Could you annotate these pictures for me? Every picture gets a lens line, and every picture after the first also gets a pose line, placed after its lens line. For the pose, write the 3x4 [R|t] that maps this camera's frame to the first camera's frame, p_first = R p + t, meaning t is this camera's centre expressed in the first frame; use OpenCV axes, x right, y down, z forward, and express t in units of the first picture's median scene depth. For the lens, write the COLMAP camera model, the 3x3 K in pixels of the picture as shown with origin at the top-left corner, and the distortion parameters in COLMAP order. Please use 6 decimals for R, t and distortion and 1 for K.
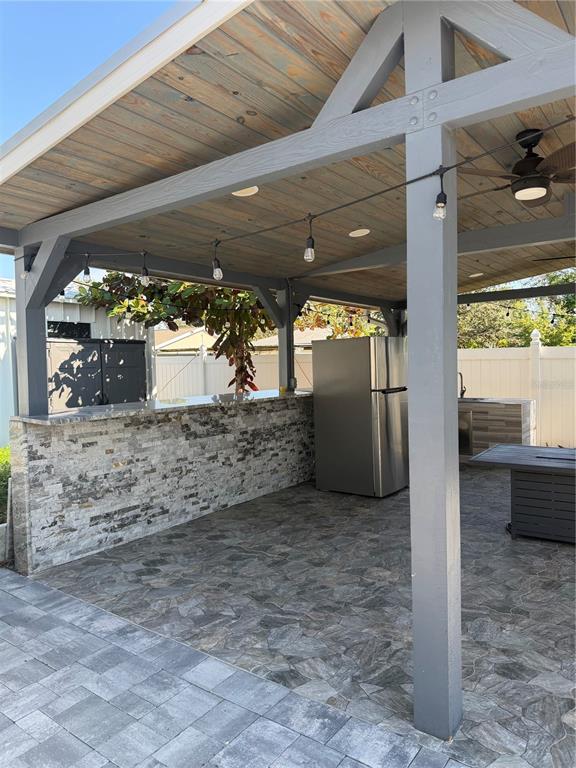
lens RADIAL K [[536.0, 0, 288.0], [0, 536.0, 384.0], [0, 0, 1]] dist [0.035464, -0.043931]
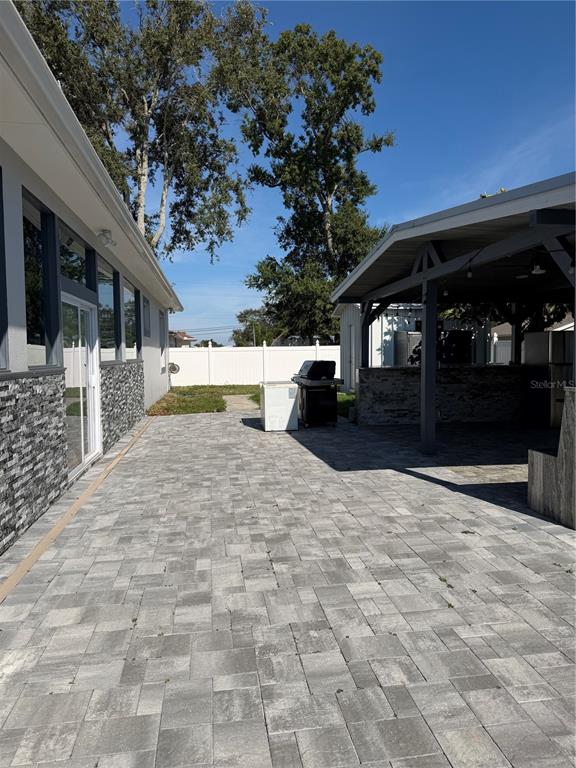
lens RADIAL K [[536.0, 0, 288.0], [0, 536.0, 384.0], [0, 0, 1]] dist [0.035464, -0.043931]
pose [[0.708220, 0.056603, -0.703719, 0.840978], [-0.031230, 0.998317, 0.048869, 0.019698], [0.705301, -0.012632, 0.708796, -0.846200]]
